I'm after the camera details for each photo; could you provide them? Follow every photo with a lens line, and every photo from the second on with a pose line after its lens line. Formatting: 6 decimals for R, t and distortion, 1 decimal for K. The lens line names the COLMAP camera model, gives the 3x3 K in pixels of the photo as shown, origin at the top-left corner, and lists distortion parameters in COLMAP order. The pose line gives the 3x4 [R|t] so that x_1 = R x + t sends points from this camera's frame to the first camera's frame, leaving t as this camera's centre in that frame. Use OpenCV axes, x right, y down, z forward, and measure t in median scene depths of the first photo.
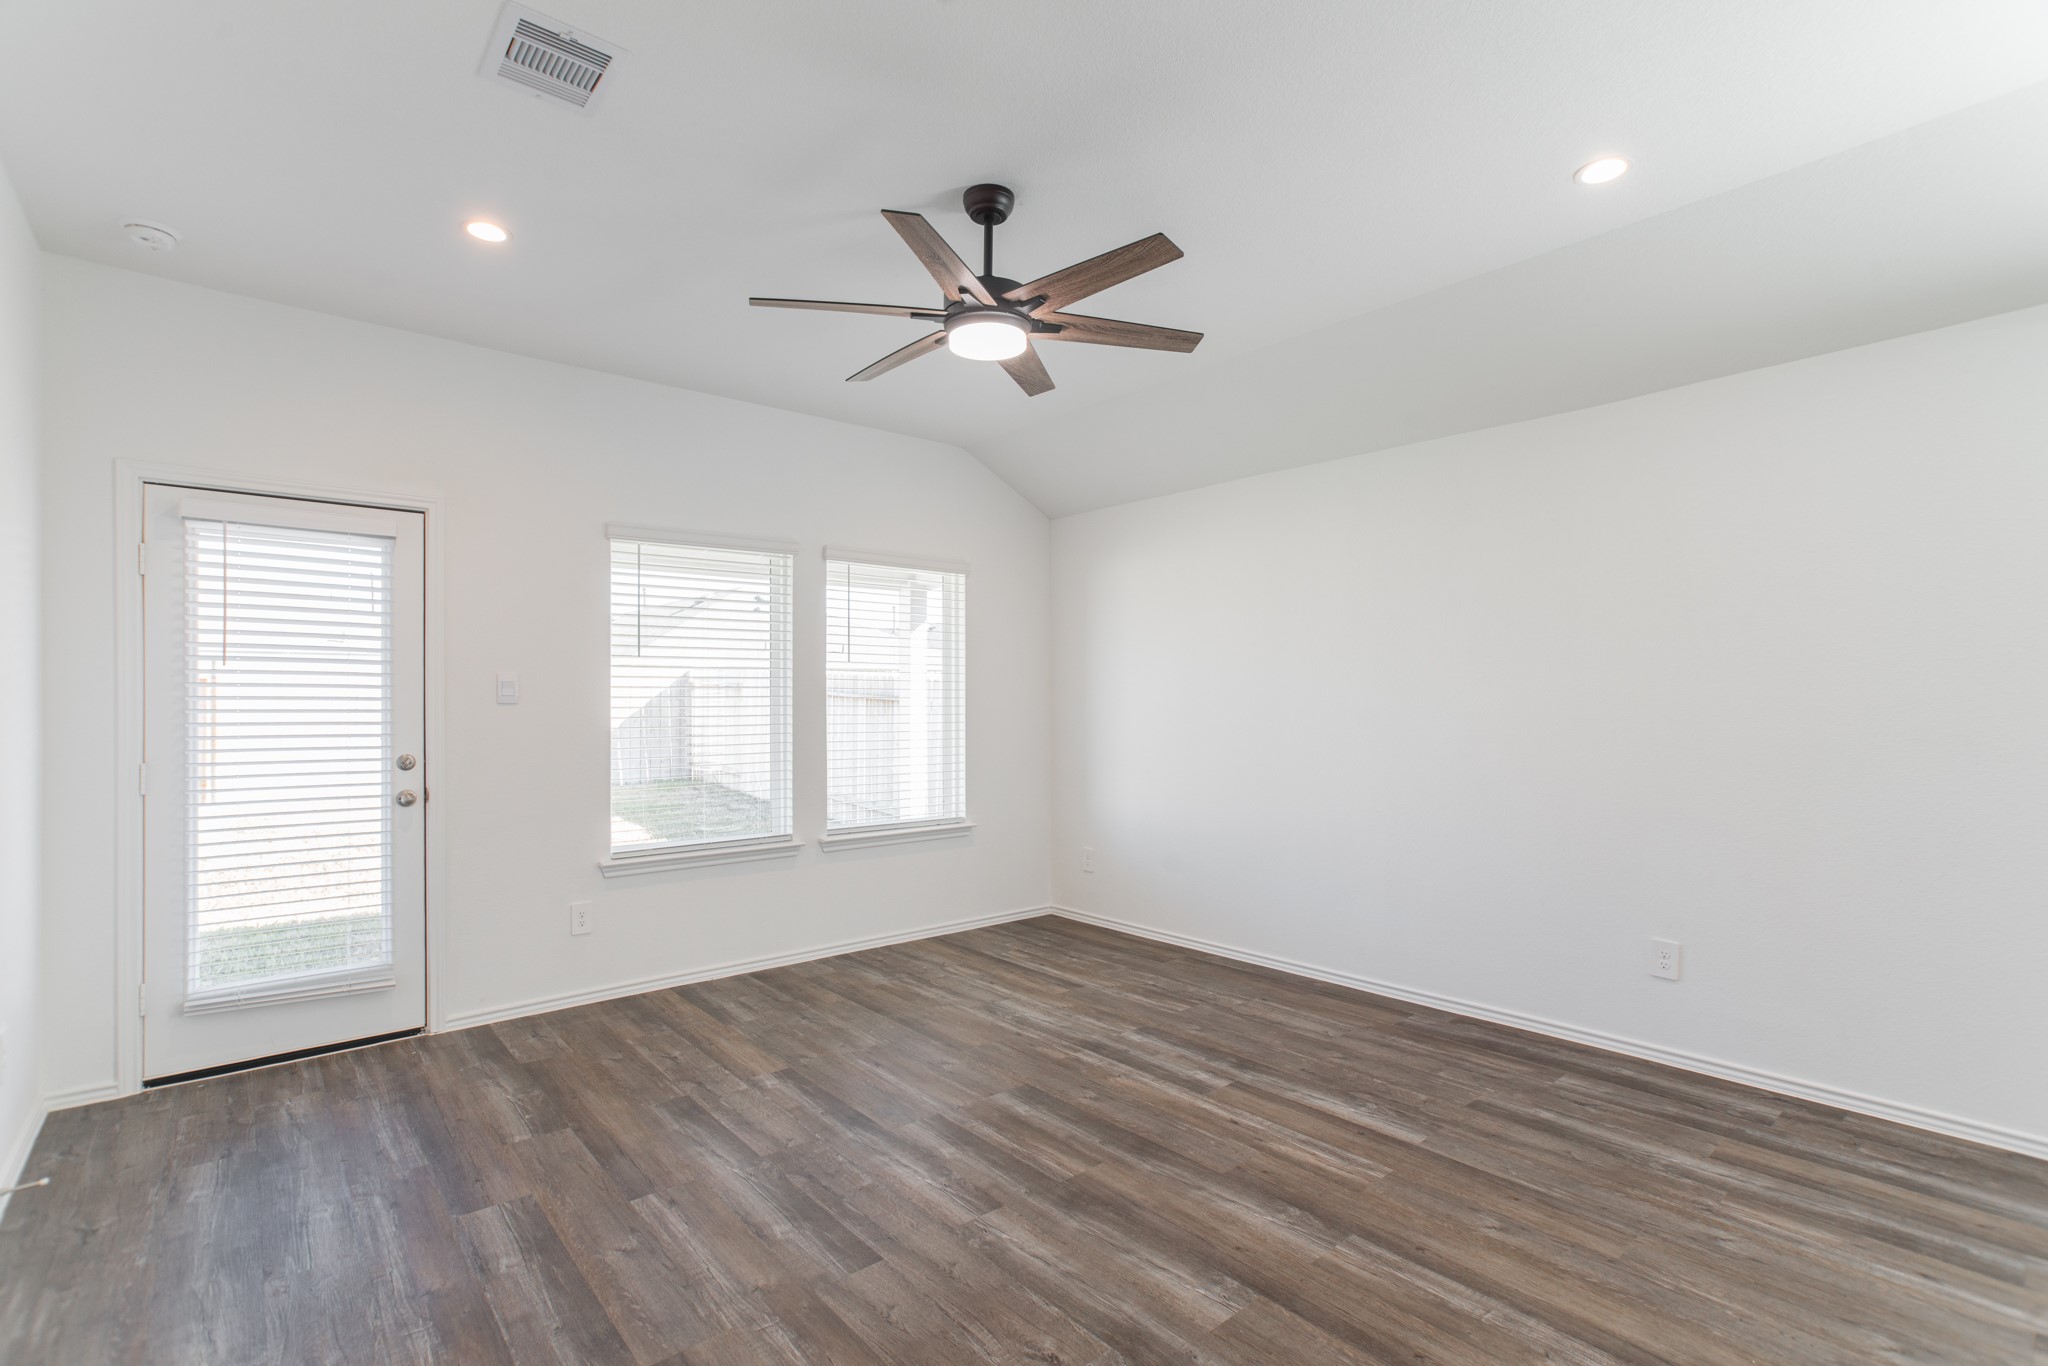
lens RADIAL K [[950.9, 0, 1042.3], [0, 950.9, 691.9], [0, 0, 1]] dist [-0.034052, 0.019982]
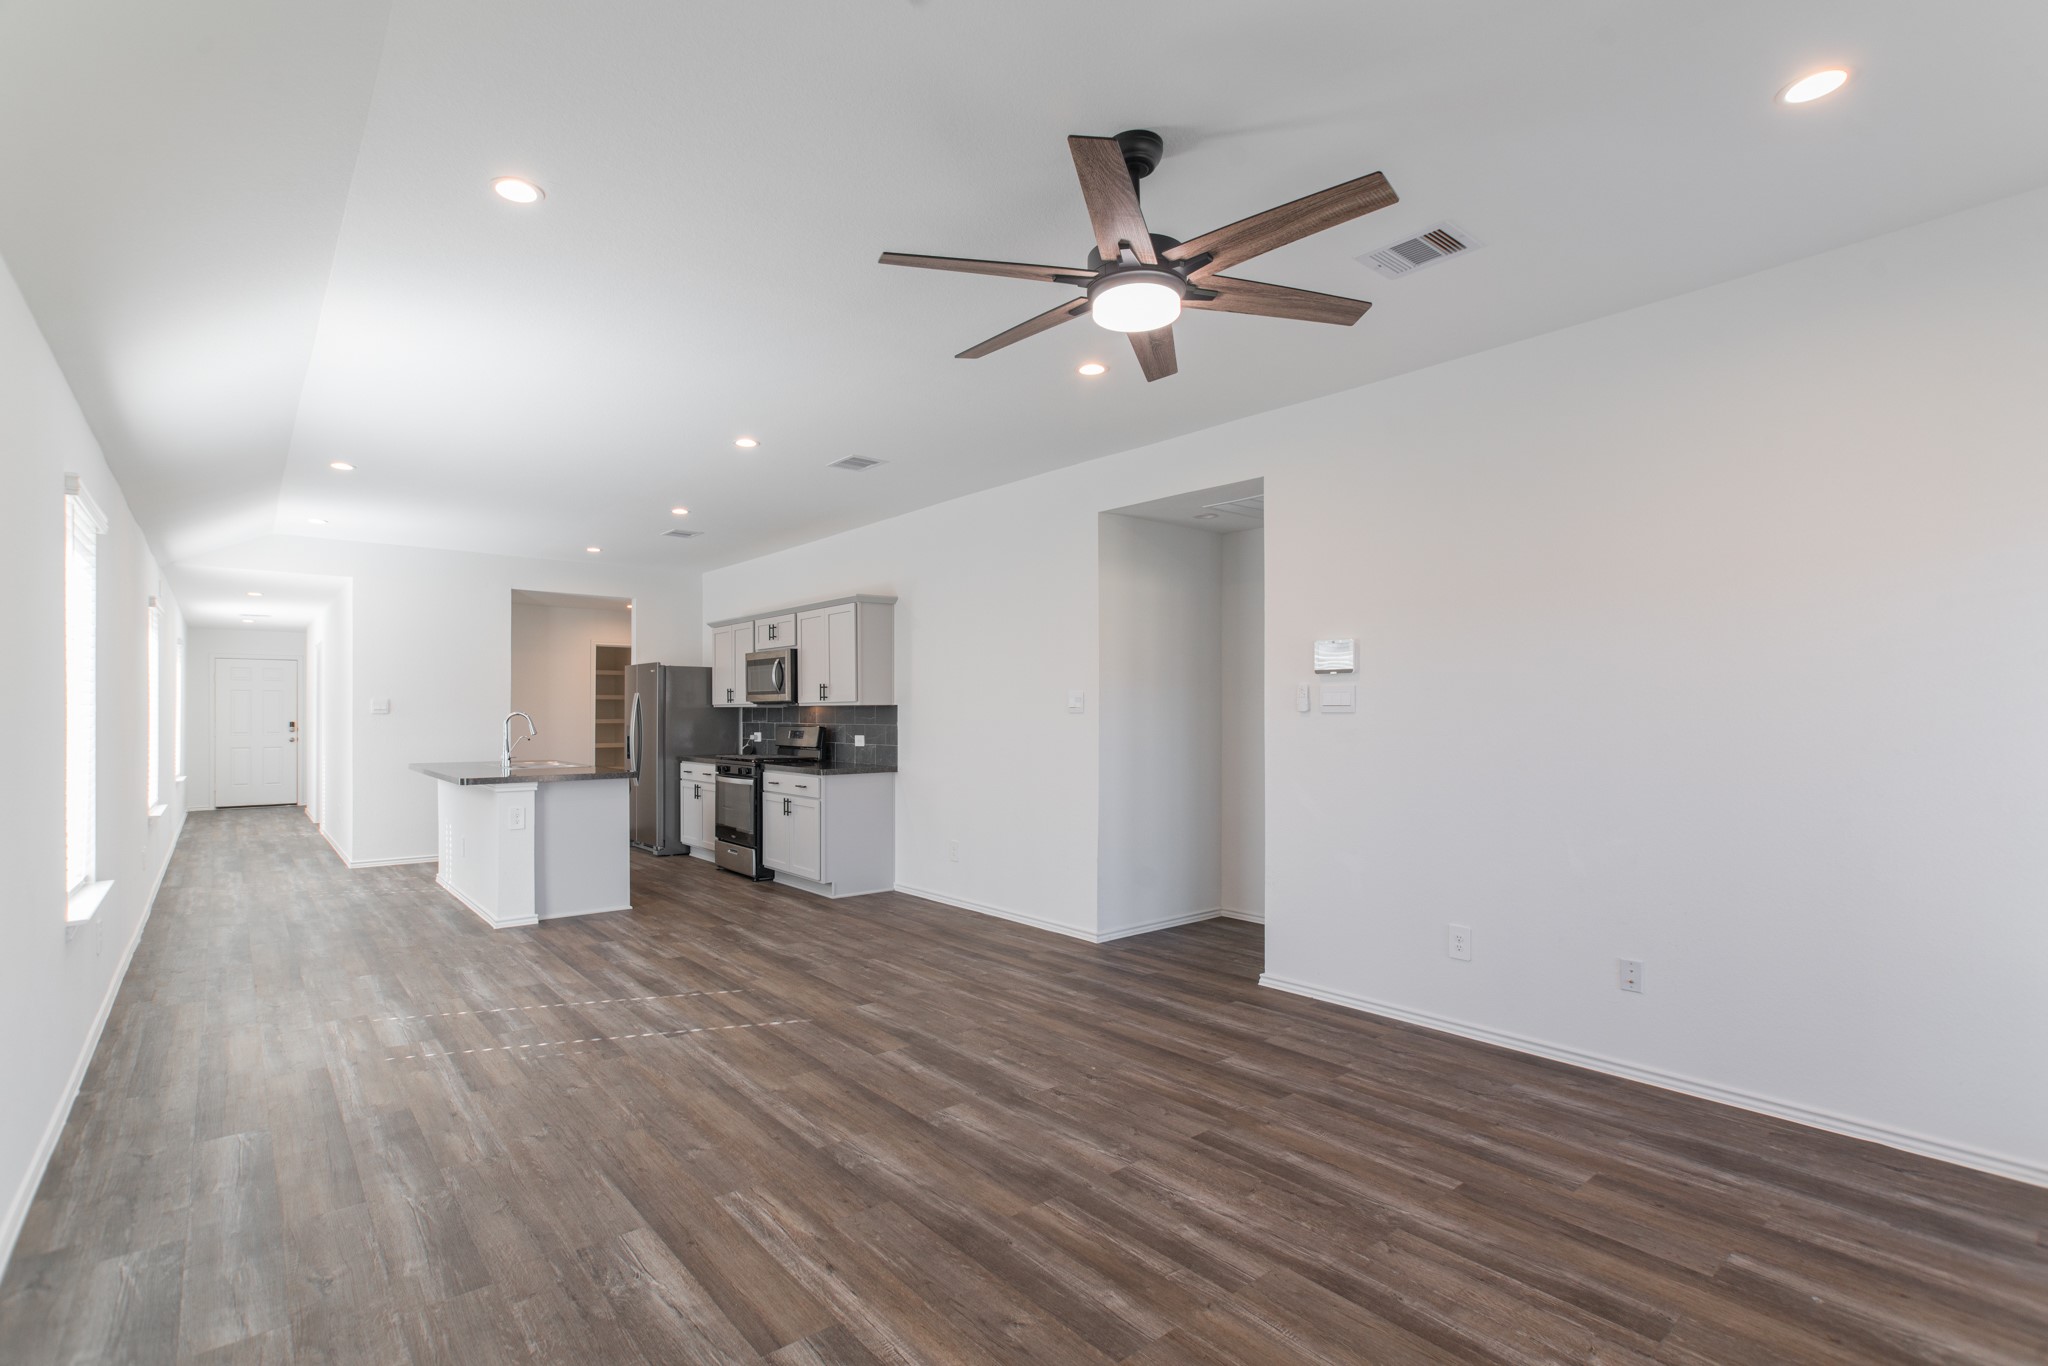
lens RADIAL K [[950.9, 0, 984.6], [0, 950.9, 738.3], [0, 0, 1]] dist [-0.034052, 0.019982]
pose [[-0.999091, 0.003109, 0.042513, 0.043440], [0.003644, 0.999915, 0.012518, 0.019017], [-0.042471, 0.012662, -0.999017, 1.654930]]
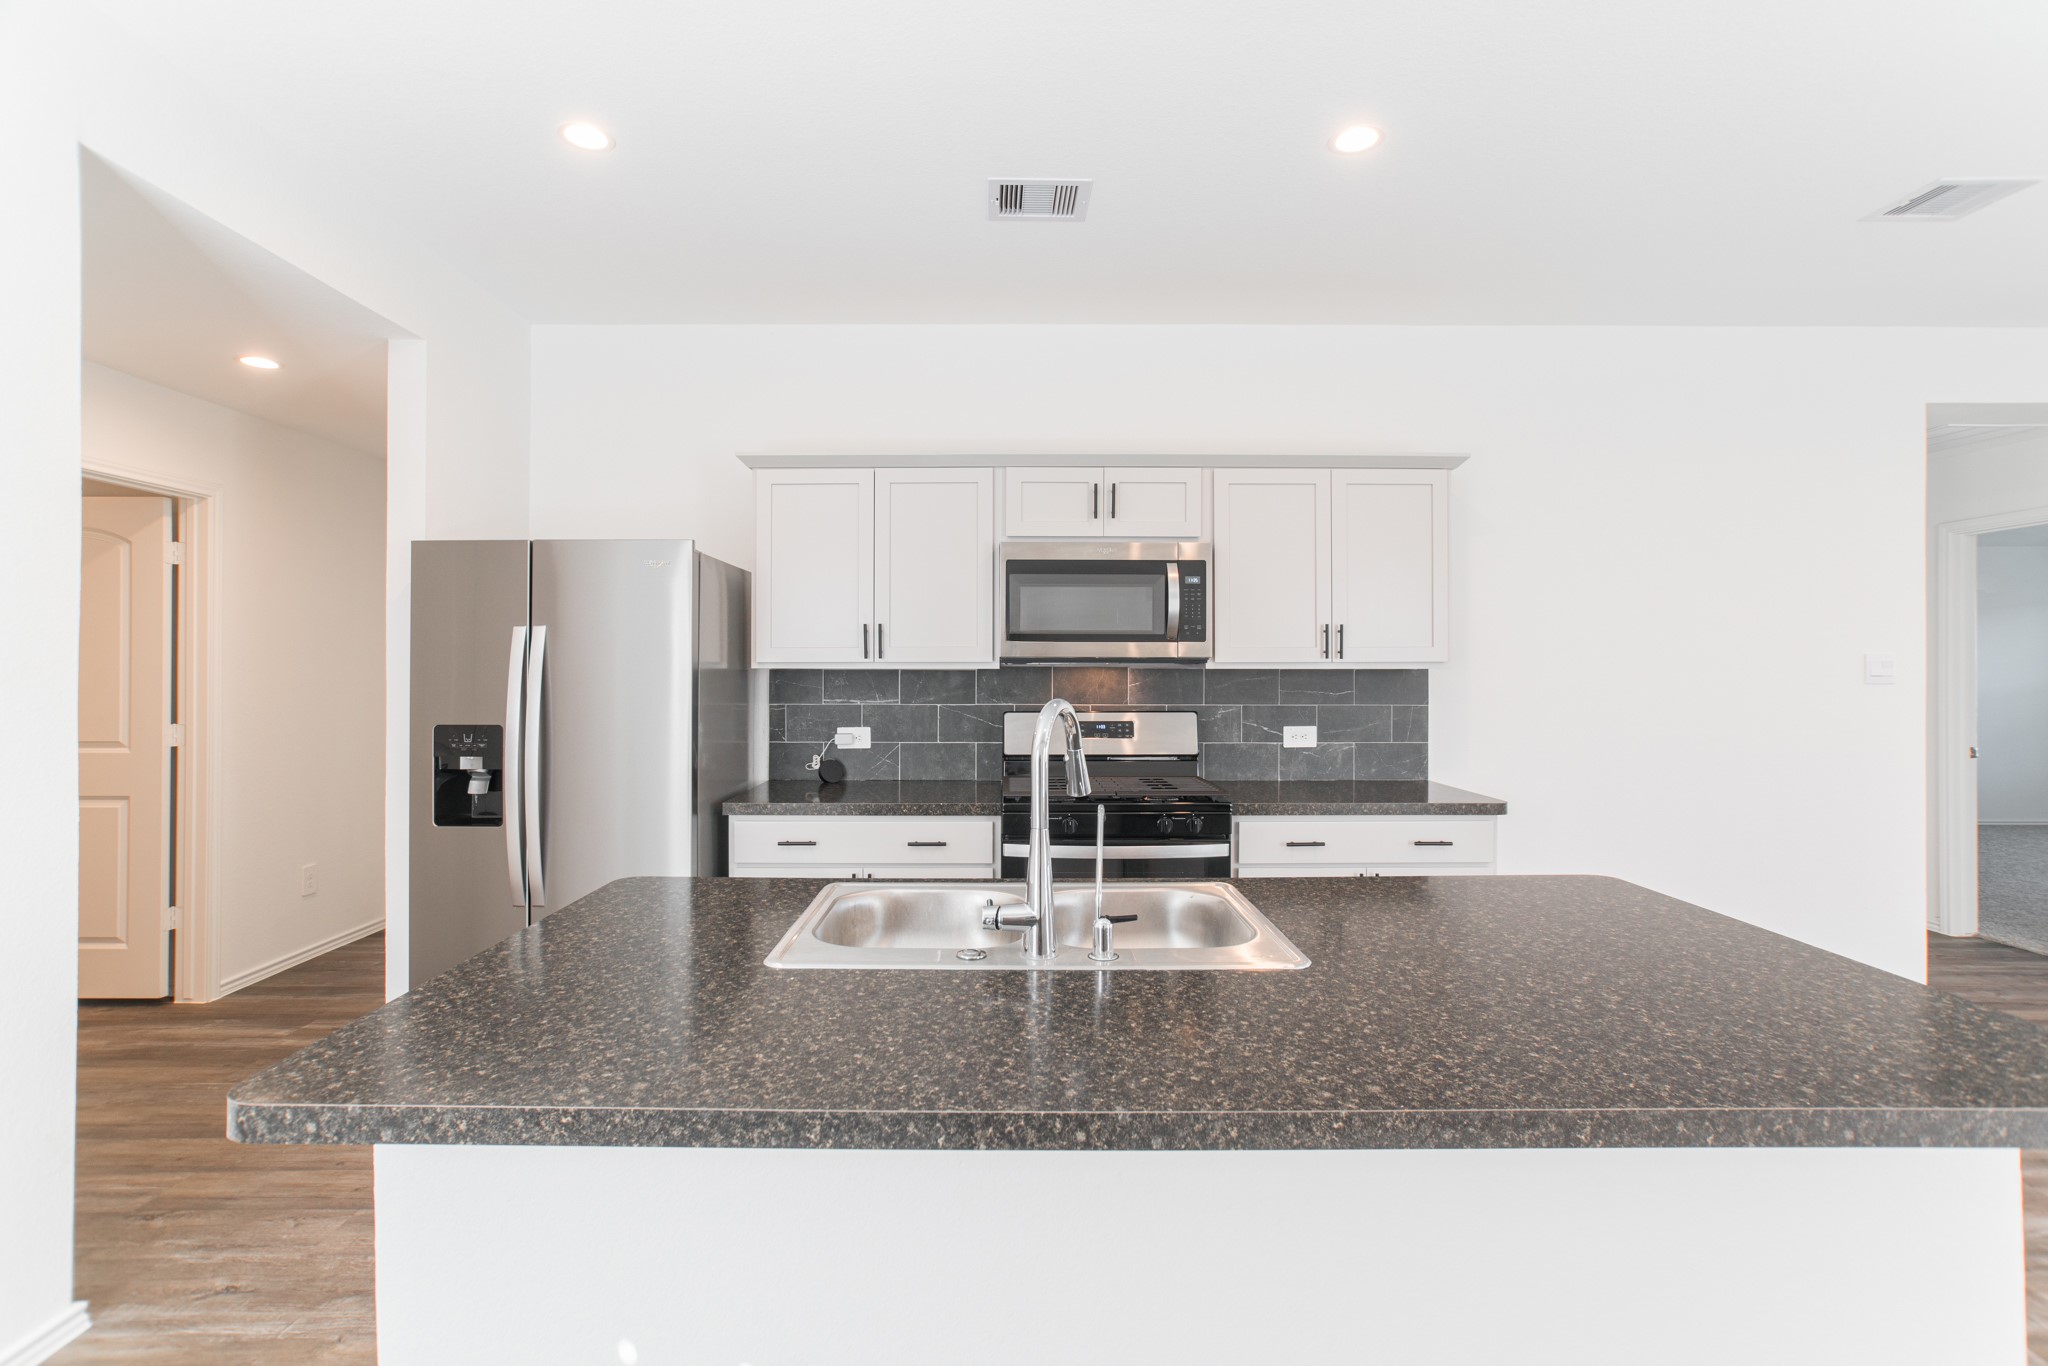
lens RADIAL K [[950.9, 0, 1008.7], [0, 950.9, 669.9], [0, 0, 1]] dist [-0.034052, 0.019982]
pose [[-0.656436, 0.009777, -0.754319, 1.658765], [0.010838, 0.999935, 0.003530, -0.041350], [0.754304, -0.005858, -0.656499, -0.225150]]
